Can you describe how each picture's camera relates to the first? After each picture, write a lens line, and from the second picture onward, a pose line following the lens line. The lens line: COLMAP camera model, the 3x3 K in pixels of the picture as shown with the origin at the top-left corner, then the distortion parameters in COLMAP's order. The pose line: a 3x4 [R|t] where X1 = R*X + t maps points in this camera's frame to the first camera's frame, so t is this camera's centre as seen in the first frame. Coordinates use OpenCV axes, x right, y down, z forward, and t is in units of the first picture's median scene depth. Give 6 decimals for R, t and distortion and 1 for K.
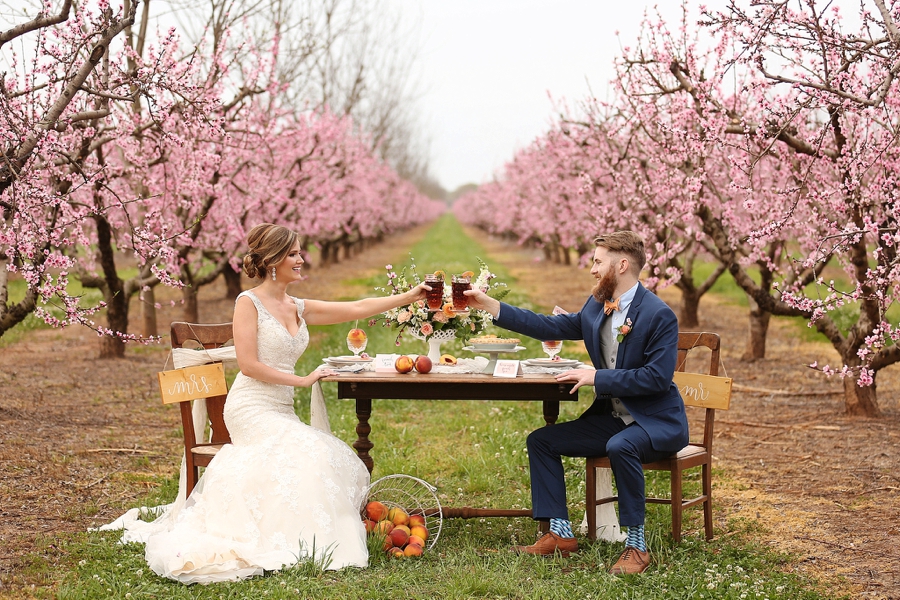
lens RADIAL K [[2116.2, 0, 450.0], [0, 2116.2, 299.0], [0, 0, 1]] dist [-0.309836, 0.000000]
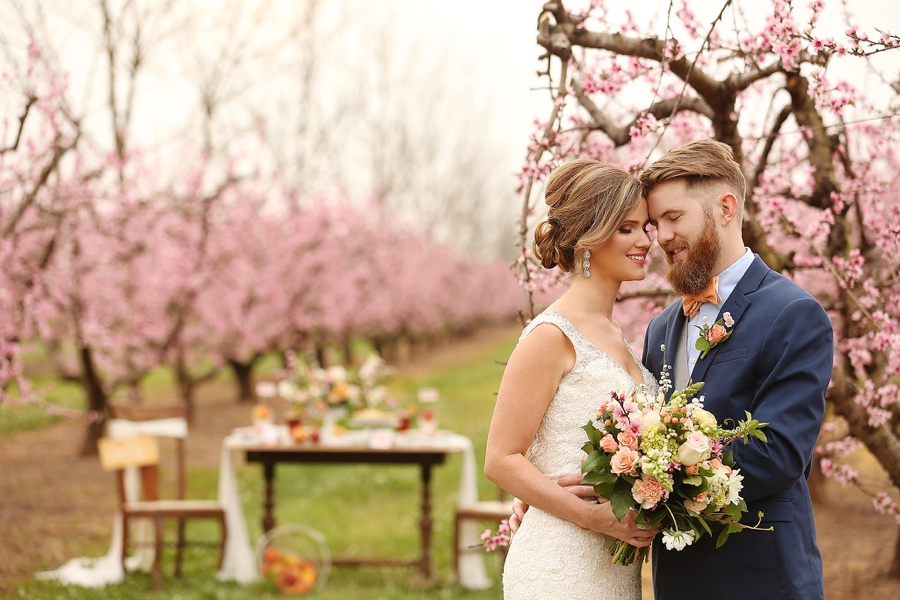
lens RADIAL K [[2936.0, 0, 450.0], [0, 2936.0, 300.6], [0, 0, 1]] dist [-0.237543, 0.000000]
pose [[0.998526, 0.003040, -0.054197, 0.135178], [-0.005214, 0.999186, -0.040008, 0.018402], [0.054031, 0.040232, 0.997728, -0.577684]]
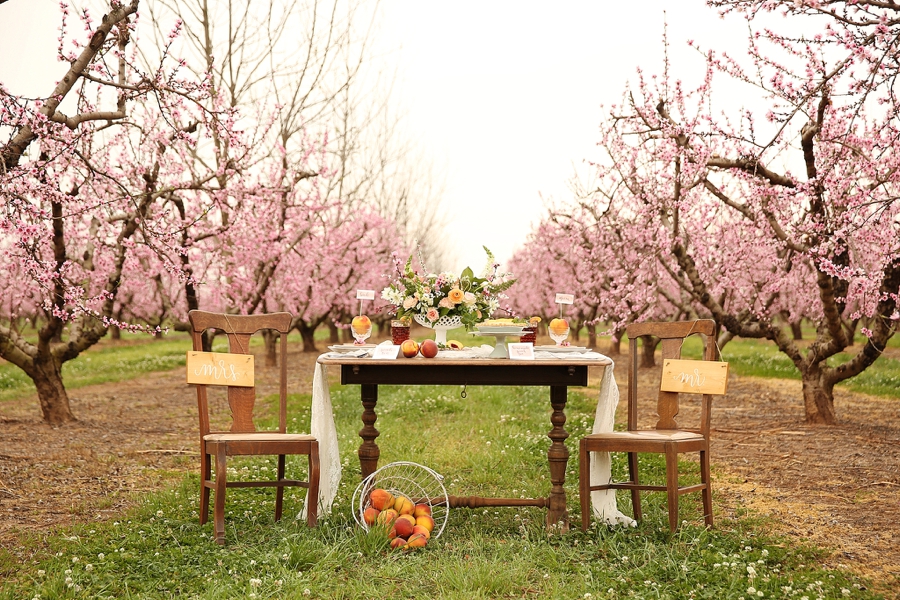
lens RADIAL K [[1379.9, 0, 435.5], [0, 1379.9, 321.7], [0, 0, 1]] dist [0.051781, 0.000000]
pose [[0.999671, -0.005075, -0.025160, 0.005916], [0.004173, 0.999351, -0.035772, 0.036542], [0.025325, 0.035656, 0.999043, 0.320627]]
